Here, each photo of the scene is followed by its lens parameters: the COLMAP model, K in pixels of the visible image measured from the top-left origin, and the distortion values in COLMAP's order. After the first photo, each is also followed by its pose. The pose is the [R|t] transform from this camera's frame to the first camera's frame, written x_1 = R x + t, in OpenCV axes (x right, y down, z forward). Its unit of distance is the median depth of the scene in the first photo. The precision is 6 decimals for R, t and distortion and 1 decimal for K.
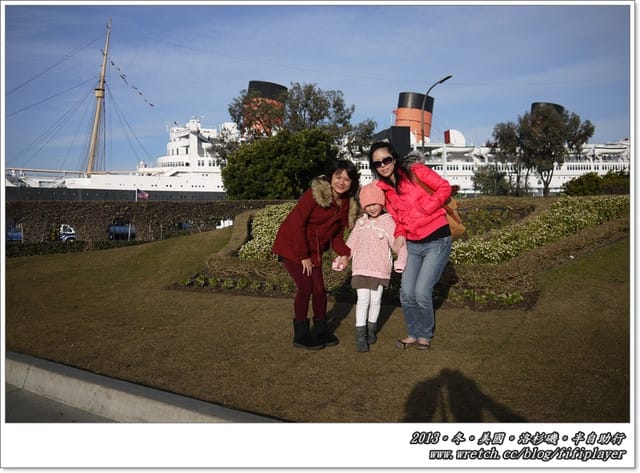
lens RADIAL K [[611.9, 0, 319.8], [0, 611.9, 236.8], [0, 0, 1]] dist [0.019594, 0.000000]
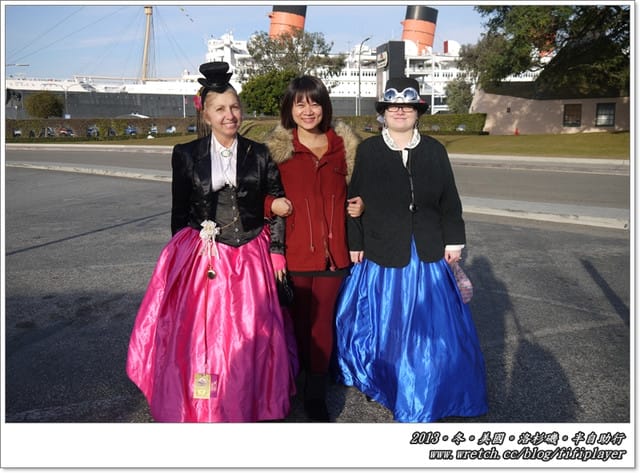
lens RADIAL K [[551.9, 0, 320.2], [0, 551.9, 236.6], [0, 0, 1]] dist [-0.013226, -0.007580]
pose [[0.998897, 0.015096, -0.044473, 0.031306], [-0.006741, 0.983215, 0.182324, 0.000930], [0.046479, -0.181823, 0.982232, -0.127491]]
